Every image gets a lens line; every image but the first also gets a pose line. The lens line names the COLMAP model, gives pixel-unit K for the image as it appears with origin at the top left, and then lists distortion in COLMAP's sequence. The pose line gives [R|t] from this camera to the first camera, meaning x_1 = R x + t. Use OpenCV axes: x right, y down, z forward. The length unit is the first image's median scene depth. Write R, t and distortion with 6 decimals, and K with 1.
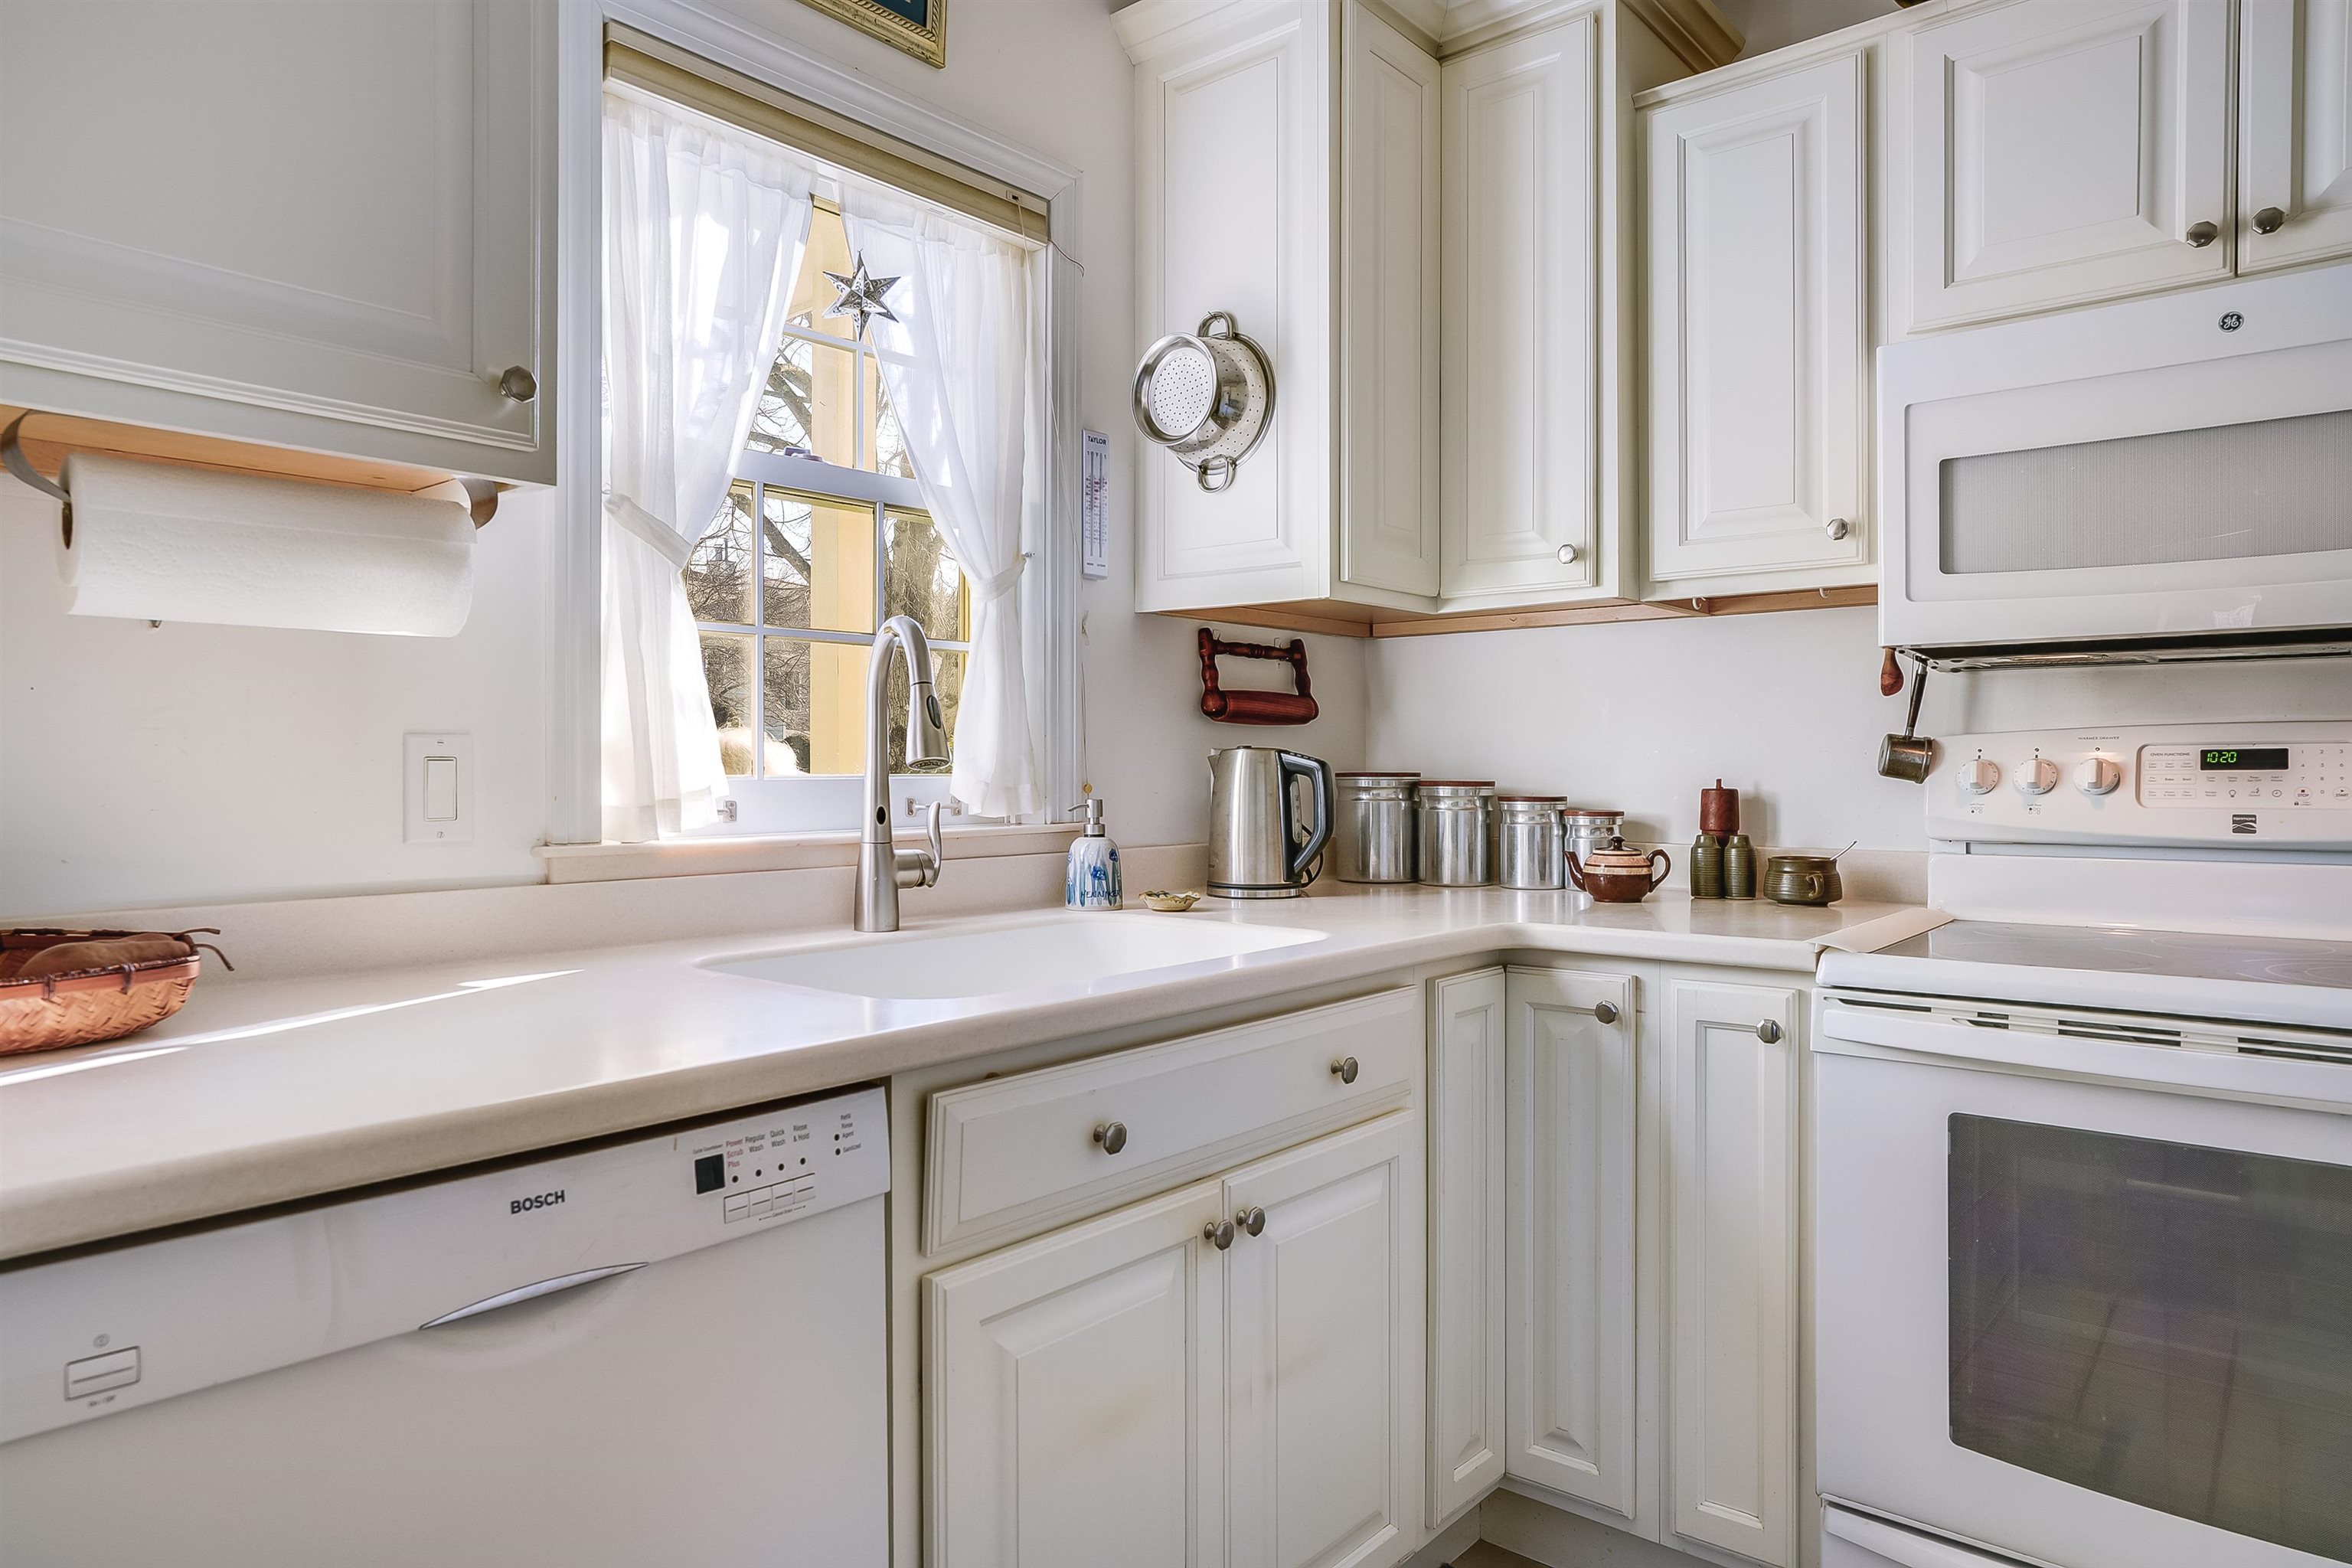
lens RADIAL K [[1421.2, 0, 1177.5], [0, 1421.2, 762.3], [0, 0, 1]] dist [-0.044530, 0.045236]
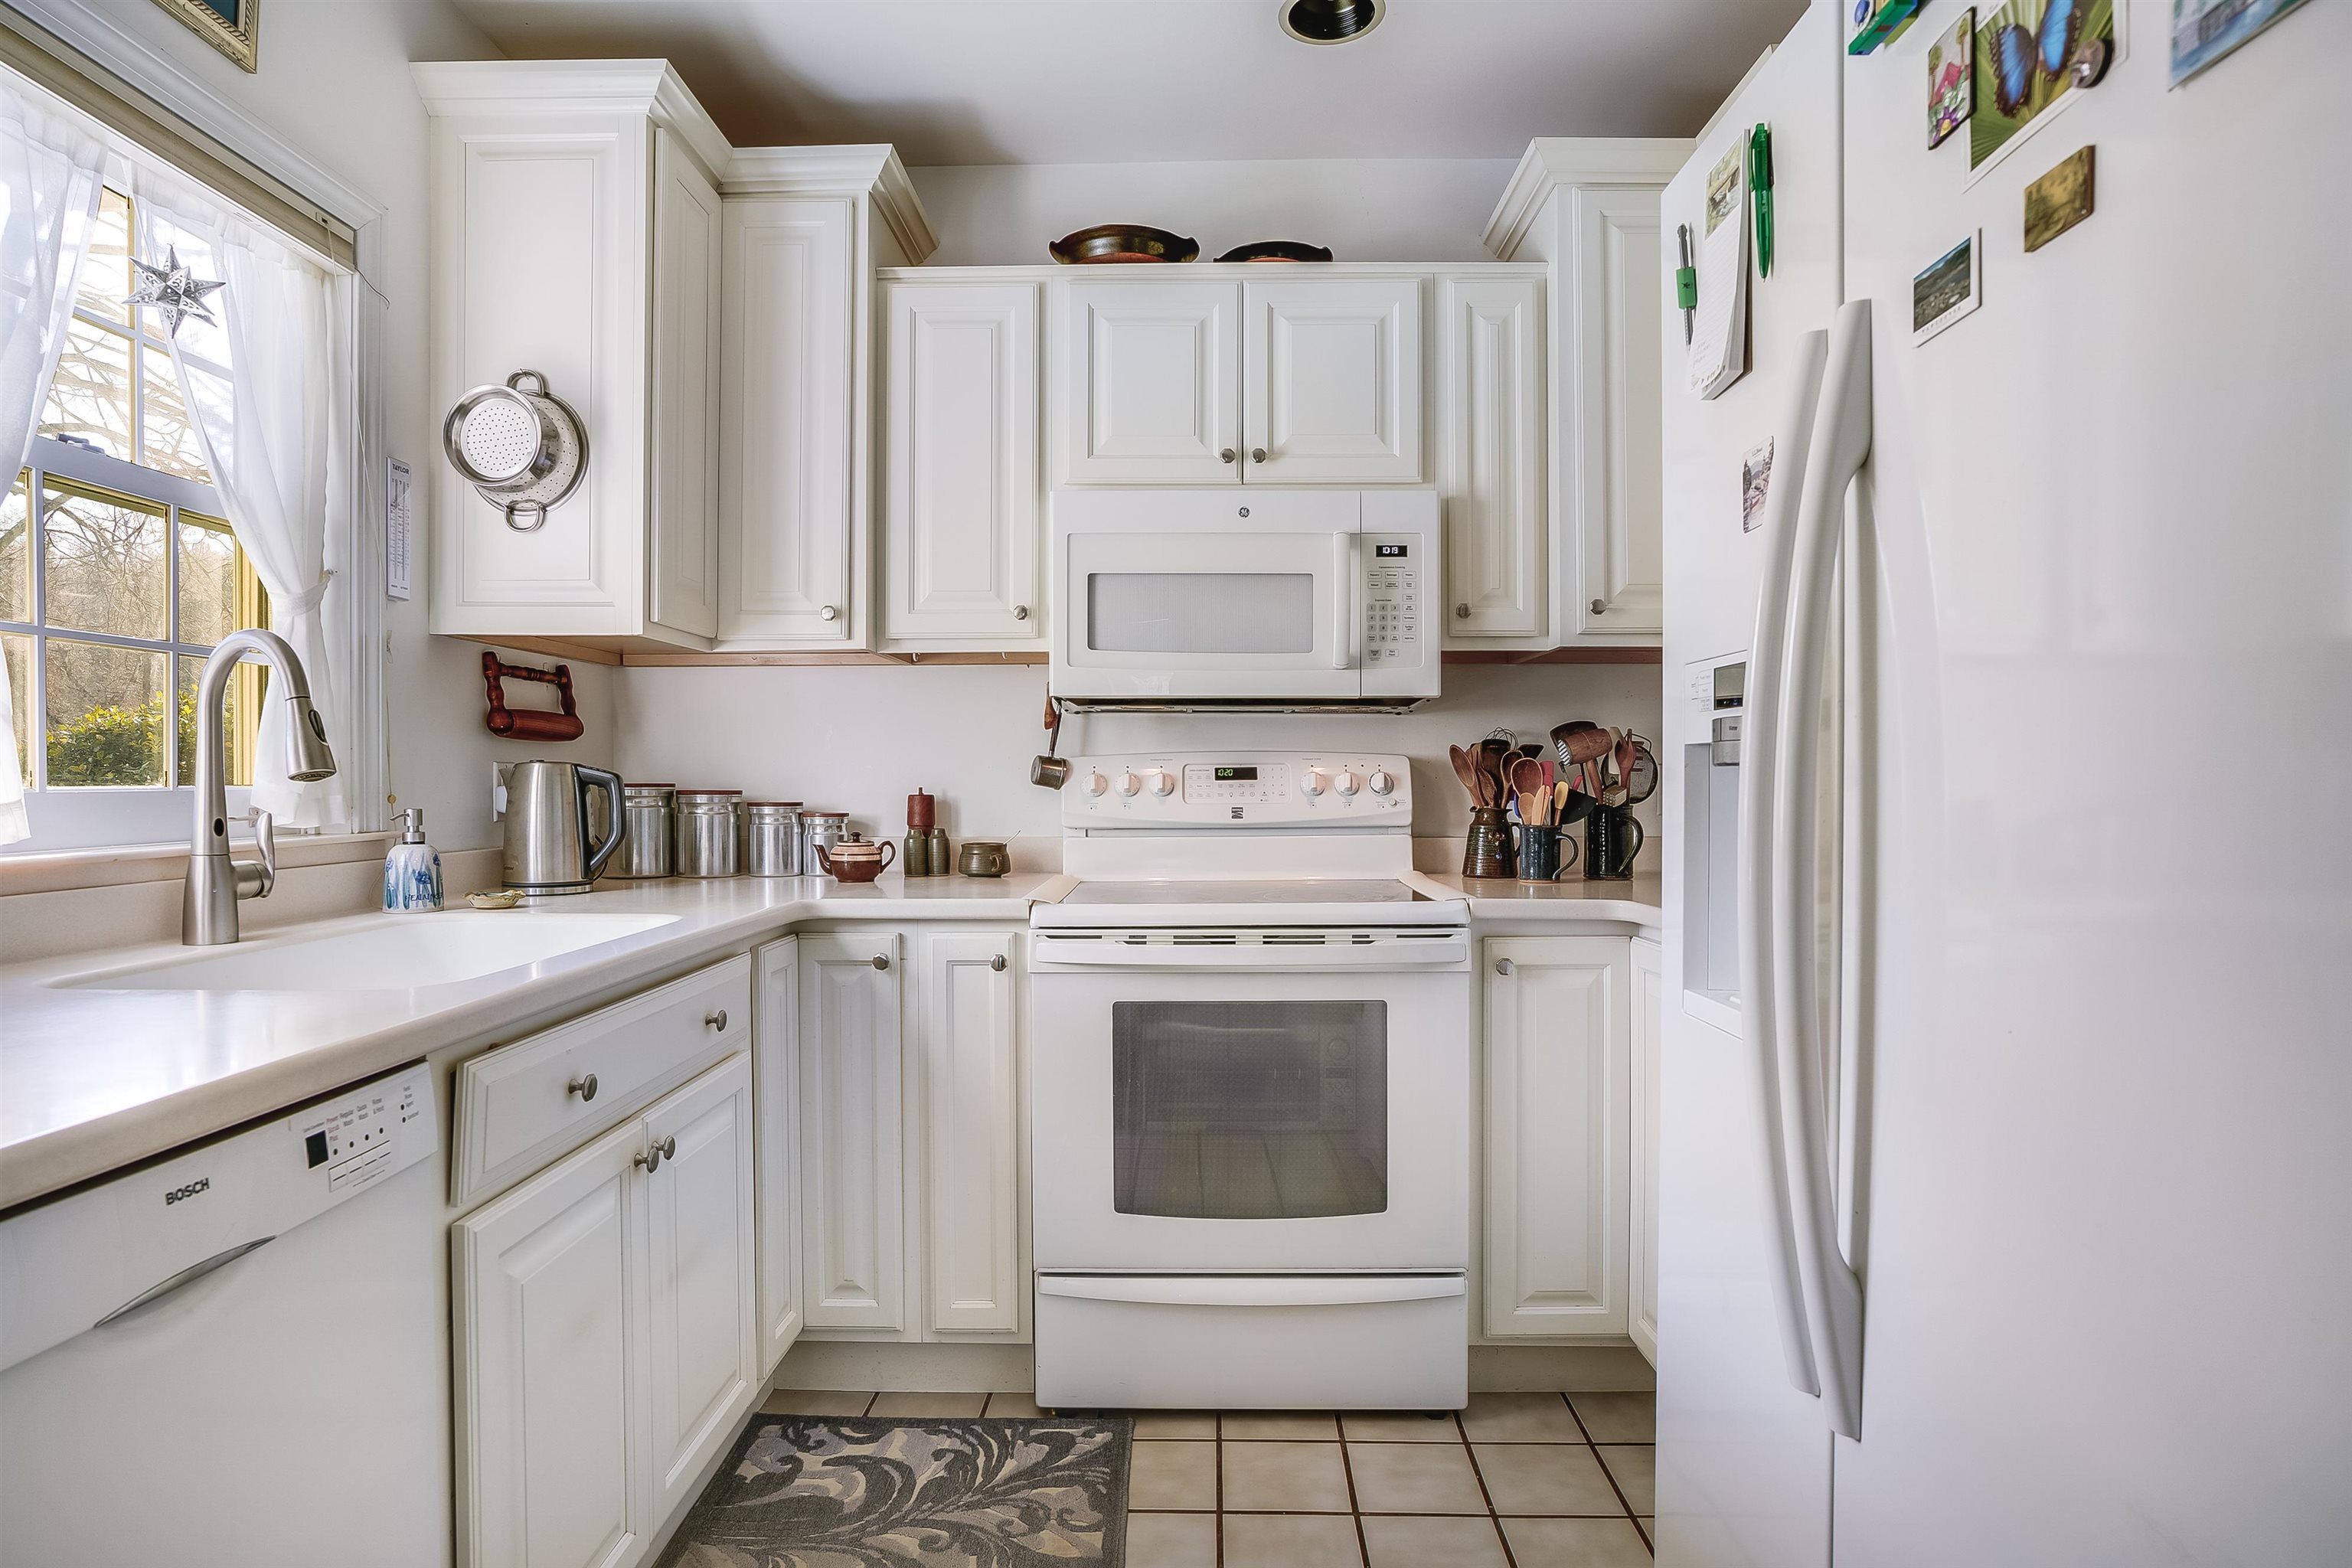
lens RADIAL K [[1250.2, 0, 1167.5], [0, 1250.2, 791.6], [0, 0, 1]] dist [-0.058015, 0.033353]
pose [[0.774434, -0.006531, 0.632621, -0.202882], [-0.002027, 0.999916, 0.012805, 0.000173], [-0.632651, -0.011199, 0.774356, -0.072789]]
